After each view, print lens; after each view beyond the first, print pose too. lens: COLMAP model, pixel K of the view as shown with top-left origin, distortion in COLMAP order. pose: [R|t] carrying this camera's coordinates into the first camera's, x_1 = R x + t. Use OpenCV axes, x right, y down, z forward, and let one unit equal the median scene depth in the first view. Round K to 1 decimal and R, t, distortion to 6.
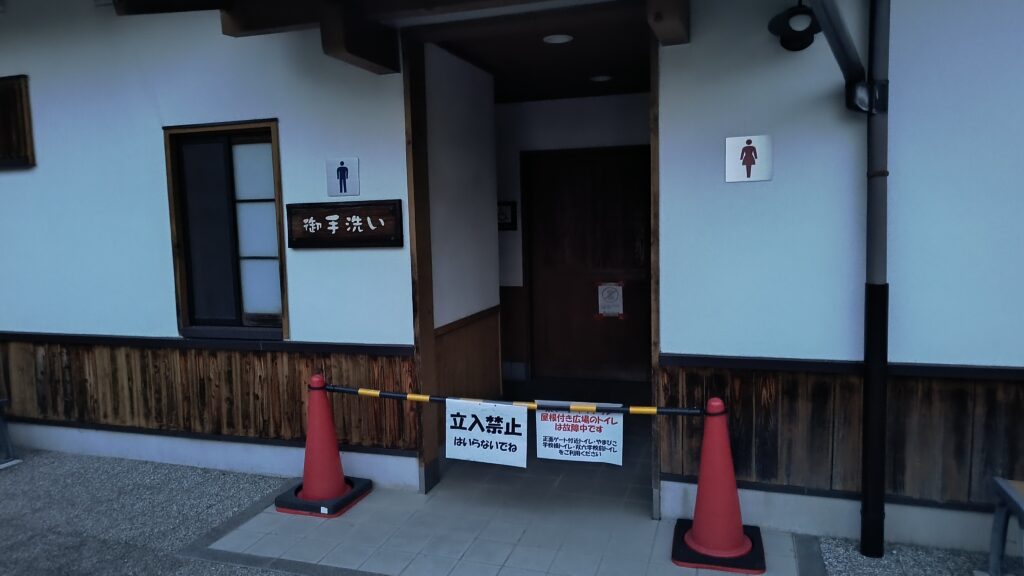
lens RADIAL K [[704.4, 0, 515.0], [0, 704.4, 287.4], [0, 0, 1]] dist [0.024483, -0.016285]
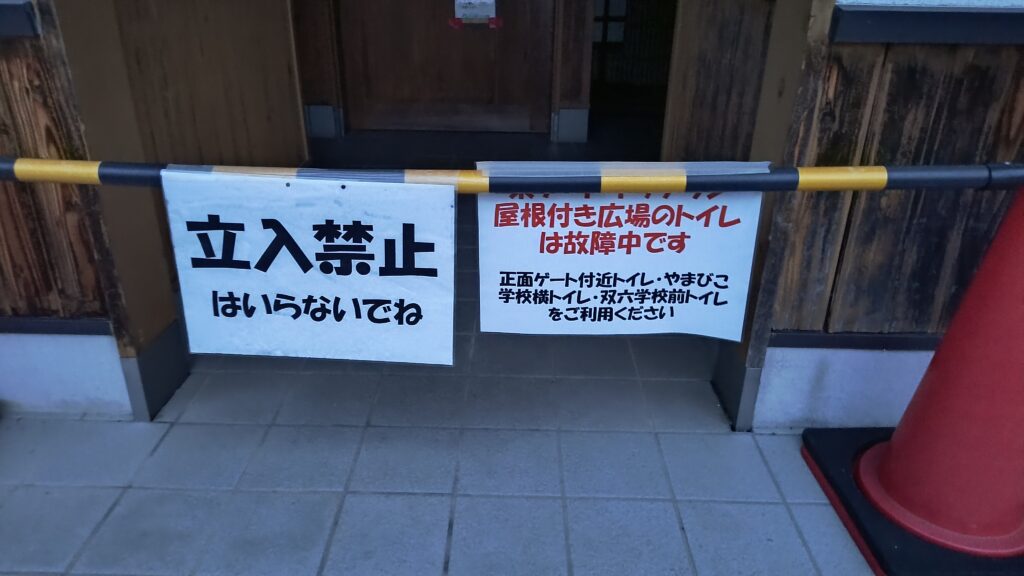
lens RADIAL K [[704.4, 0, 511.9], [0, 704.4, 295.0], [0, 0, 1]] dist [0.024483, -0.016285]
pose [[0.953368, -0.092983, 0.287131, -0.050140], [-0.006803, 0.944497, 0.328448, 0.112636], [-0.301734, -0.315085, 0.899821, 0.695706]]
